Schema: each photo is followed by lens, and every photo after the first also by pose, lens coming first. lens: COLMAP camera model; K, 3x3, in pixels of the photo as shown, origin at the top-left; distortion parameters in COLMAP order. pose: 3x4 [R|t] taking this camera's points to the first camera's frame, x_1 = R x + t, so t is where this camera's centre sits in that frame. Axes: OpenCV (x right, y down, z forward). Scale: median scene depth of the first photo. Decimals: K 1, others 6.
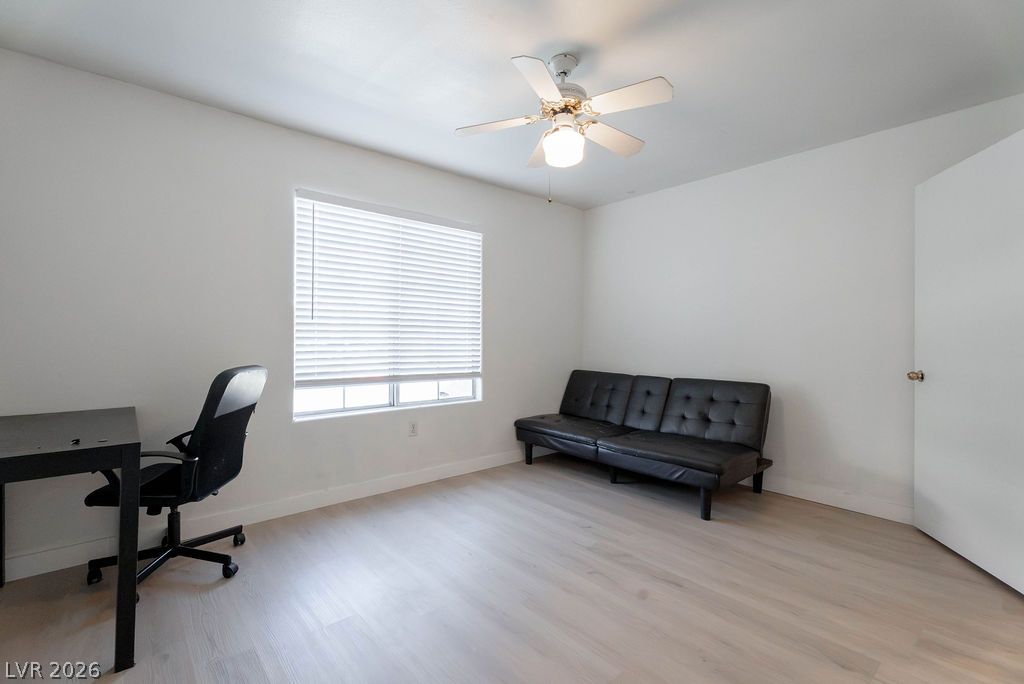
lens RADIAL K [[451.2, 0, 507.3], [0, 451.2, 336.3], [0, 0, 1]] dist [0.000125, -0.000019]
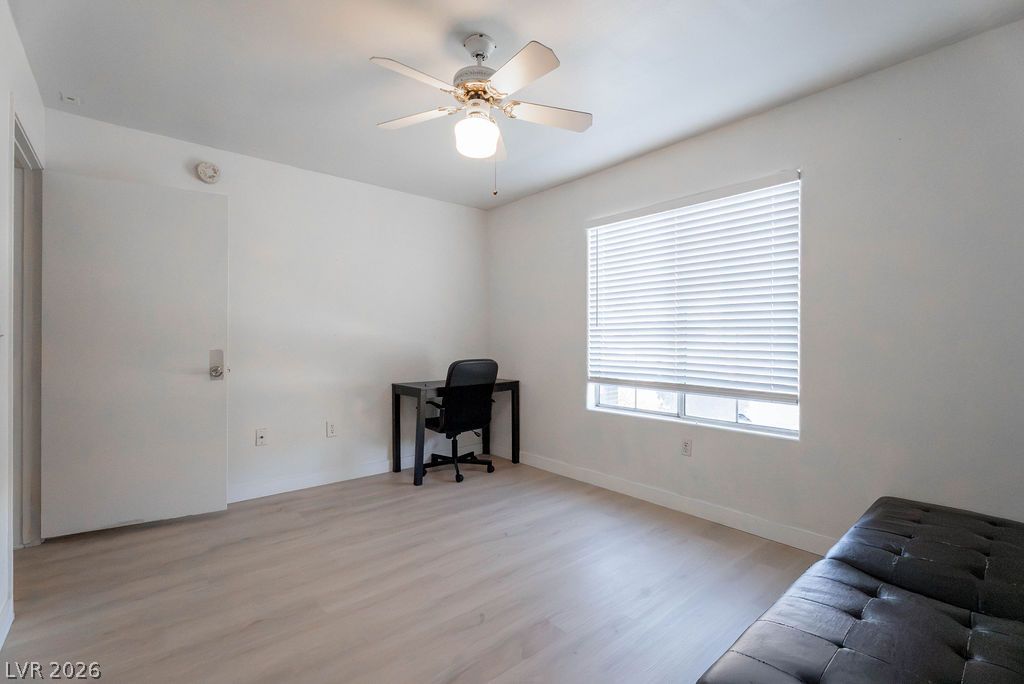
lens RADIAL K [[451.4, 0, 512.0], [0, 451.4, 342.0], [0, 0, 1]] dist [-0.000438, -0.000147]
pose [[0.012736, -0.000078, -0.999919, 0.653017], [0.001136, 0.999999, -0.000064, 0.002626], [0.999918, -0.001135, 0.012736, 0.655372]]
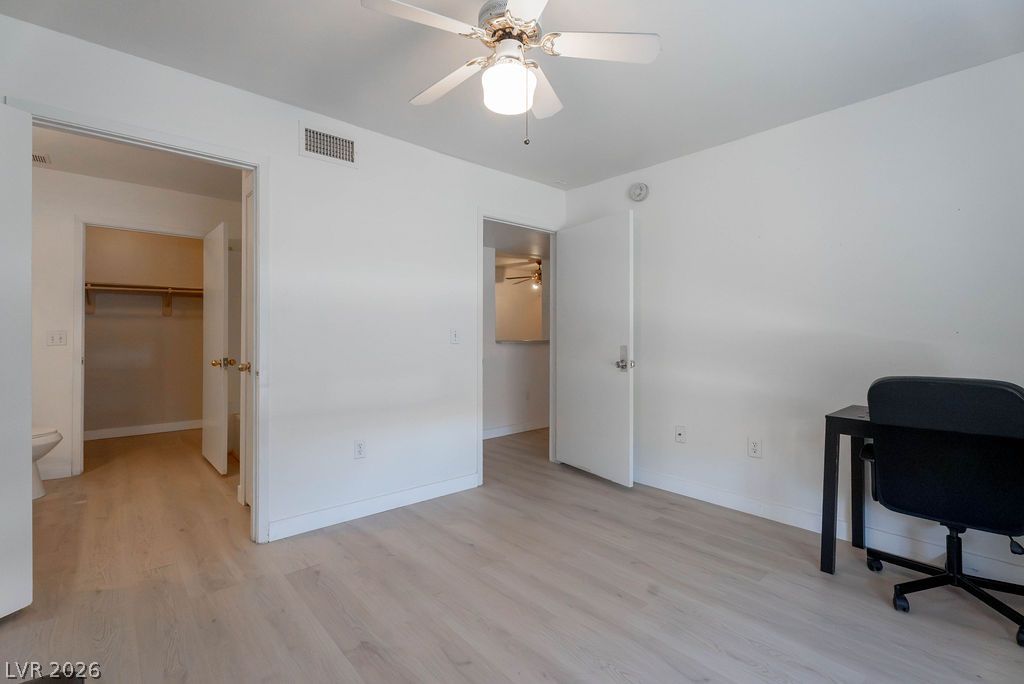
lens RADIAL K [[461.4, 0, 513.8], [0, 461.4, 335.0], [0, 0, 1]] dist [-0.002243, -0.000418]
pose [[-0.999642, -0.003333, -0.026544, 0.081809], [-0.003179, 0.999978, -0.005832, -0.000071], [0.026563, -0.005745, -0.999631, 1.094297]]
